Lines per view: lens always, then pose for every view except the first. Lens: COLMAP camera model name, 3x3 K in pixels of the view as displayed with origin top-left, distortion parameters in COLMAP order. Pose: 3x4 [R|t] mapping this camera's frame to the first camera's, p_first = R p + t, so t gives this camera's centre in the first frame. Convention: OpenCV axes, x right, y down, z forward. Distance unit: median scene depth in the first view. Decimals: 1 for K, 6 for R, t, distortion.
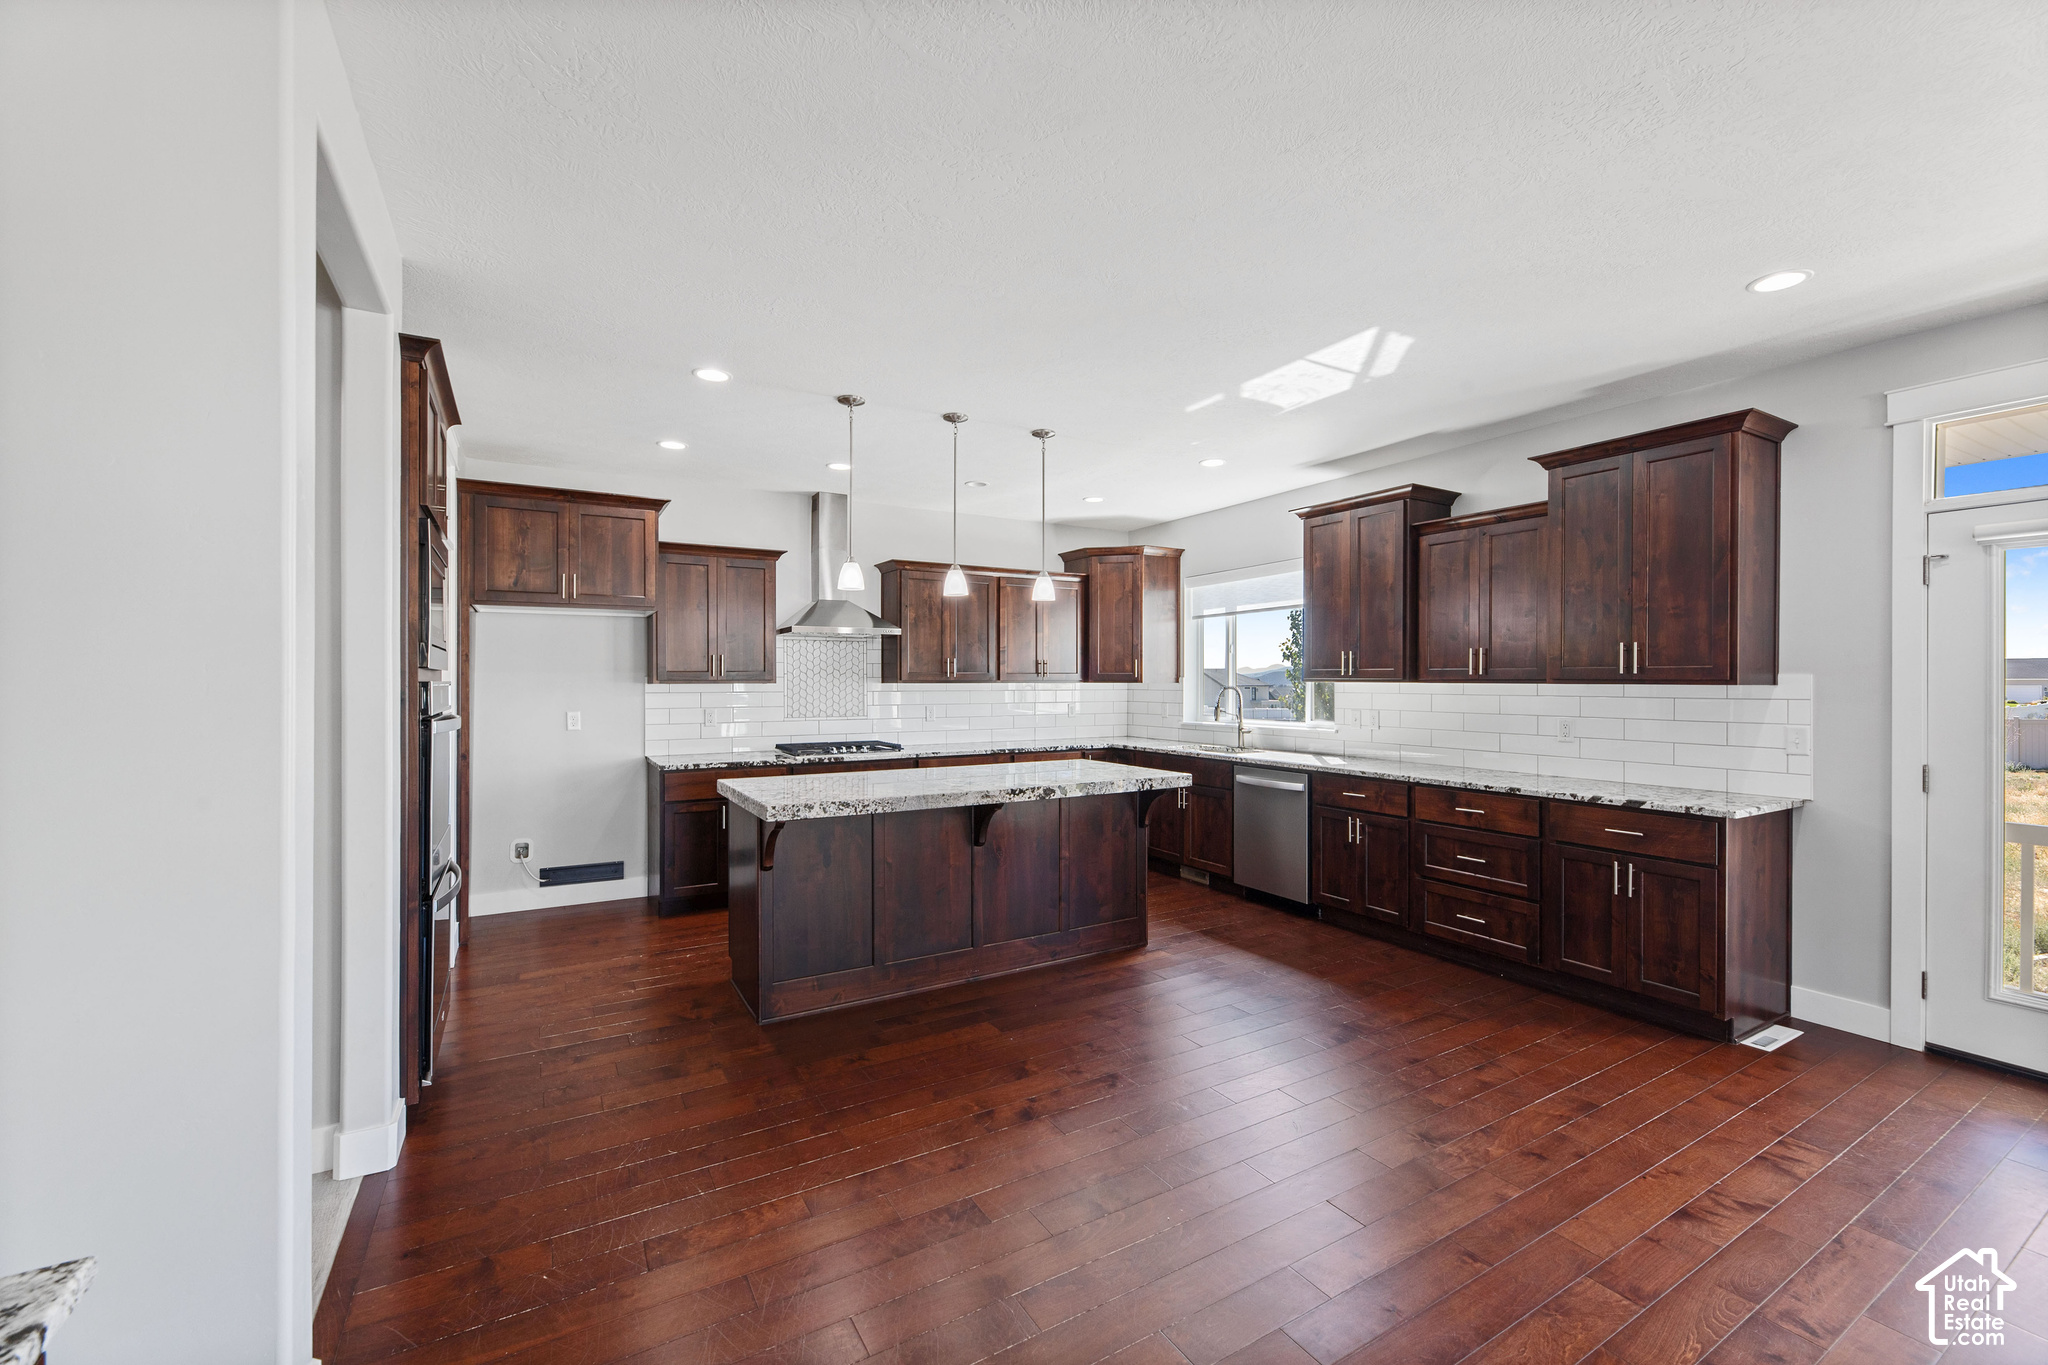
lens RADIAL K [[832.7, 0, 1023.8], [0, 832.7, 689.4], [0, 0, 1]] dist [-0.001760, -0.000232]
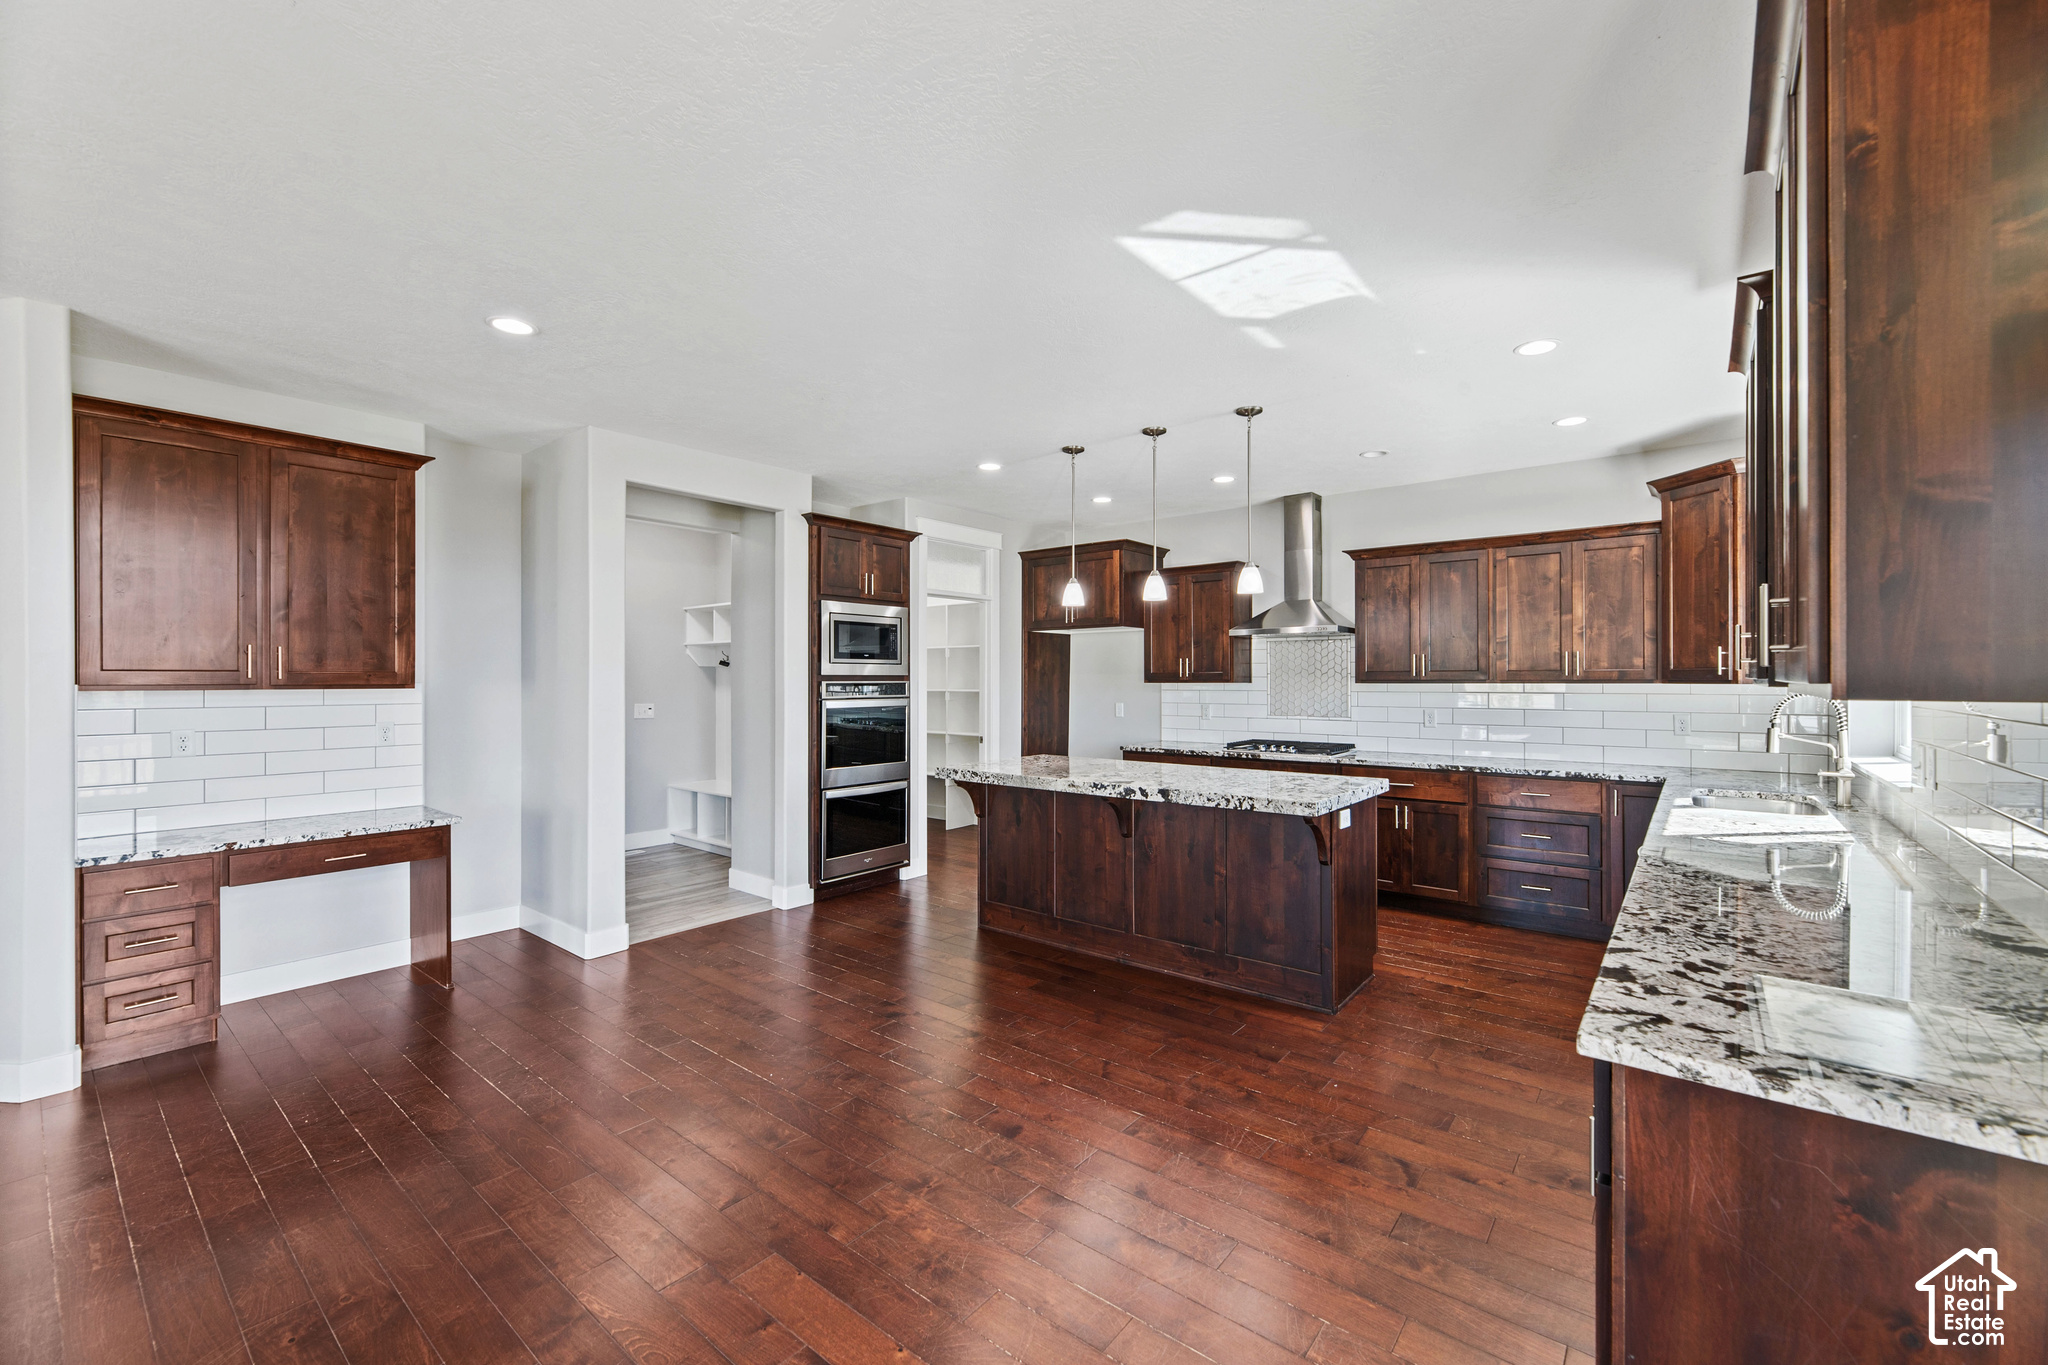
lens RADIAL K [[832.7, 0, 1024.6], [0, 832.7, 680.0], [0, 0, 1]] dist [-0.001760, -0.000232]
pose [[0.341700, -0.000423, -0.939809, 0.665807], [-0.007399, 0.999968, -0.003141, -0.005960], [0.939780, 0.008027, 0.341685, 0.379421]]
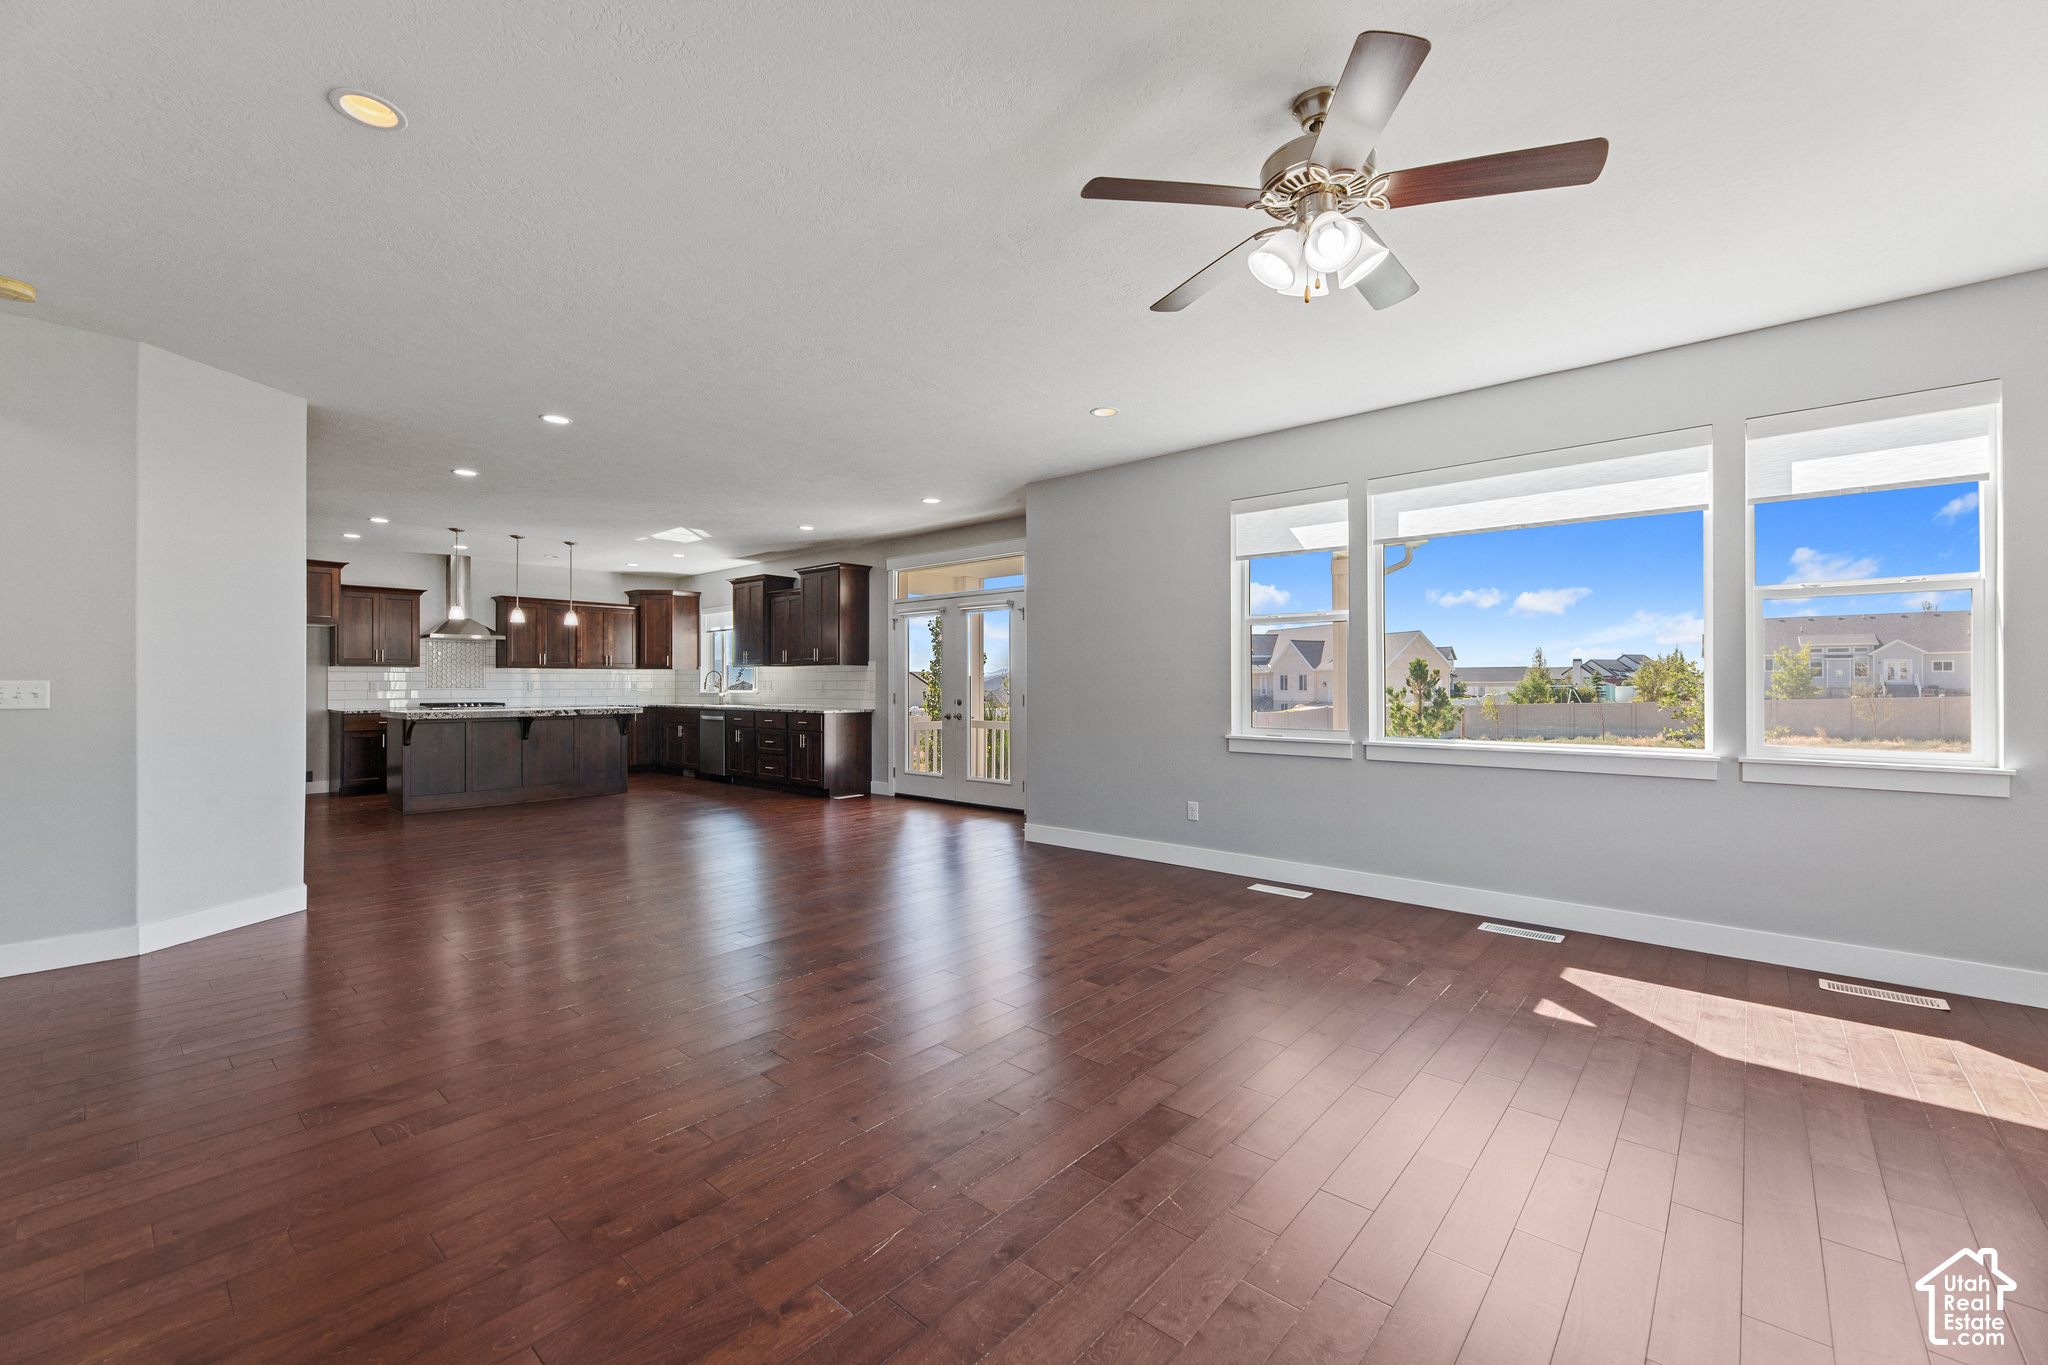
lens RADIAL K [[832.7, 0, 1027.8], [0, 832.7, 683.4], [0, 0, 1]] dist [-0.001760, -0.000232]
pose [[0.950567, -0.000357, 0.310519, 0.381001], [0.004635, 0.999904, -0.013040, 0.058024], [-0.310484, 0.013835, 0.950478, -1.074209]]
